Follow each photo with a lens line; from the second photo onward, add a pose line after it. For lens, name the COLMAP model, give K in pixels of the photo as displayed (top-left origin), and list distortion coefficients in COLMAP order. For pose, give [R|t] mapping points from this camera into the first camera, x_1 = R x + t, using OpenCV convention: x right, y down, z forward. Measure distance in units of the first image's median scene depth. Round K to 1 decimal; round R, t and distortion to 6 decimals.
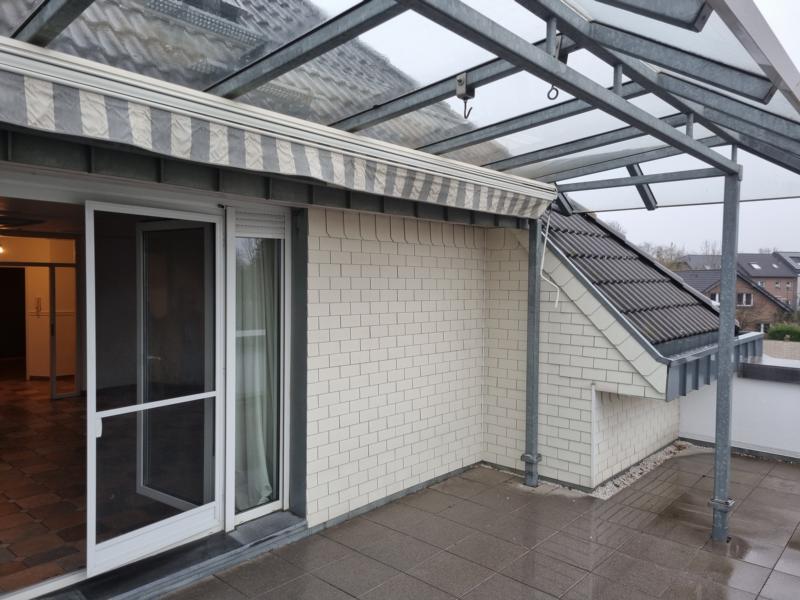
lens RADIAL K [[602.0, 0, 398.5], [0, 602.0, 324.4], [0, 0, 1]] dist [0.151294, -0.001705]
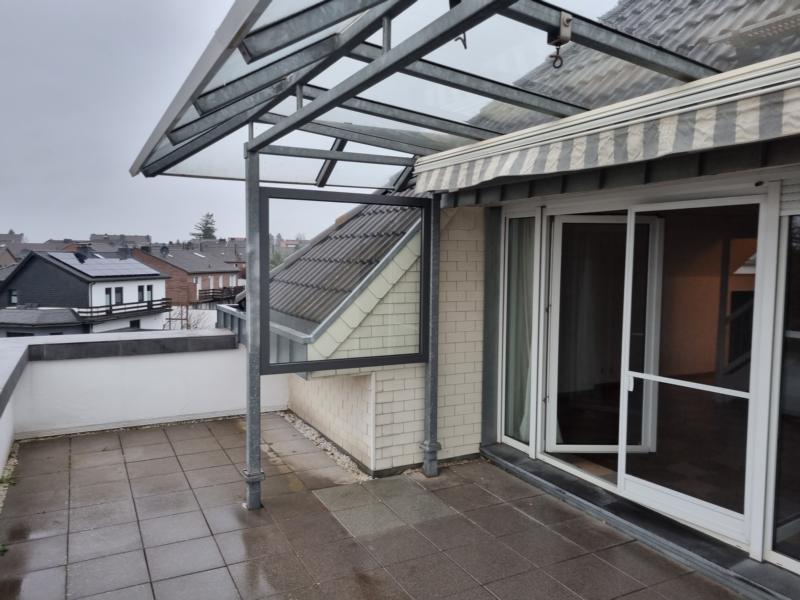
lens RADIAL K [[596.4, 0, 400.0], [0, 596.4, 300.0], [0, 0, 1]] dist [0.046489, -0.029643]
pose [[-0.327609, 0.039442, -0.943990, 0.797159], [-0.094114, 0.992797, 0.074144, -0.049343], [0.940114, 0.113133, -0.321537, 0.903490]]
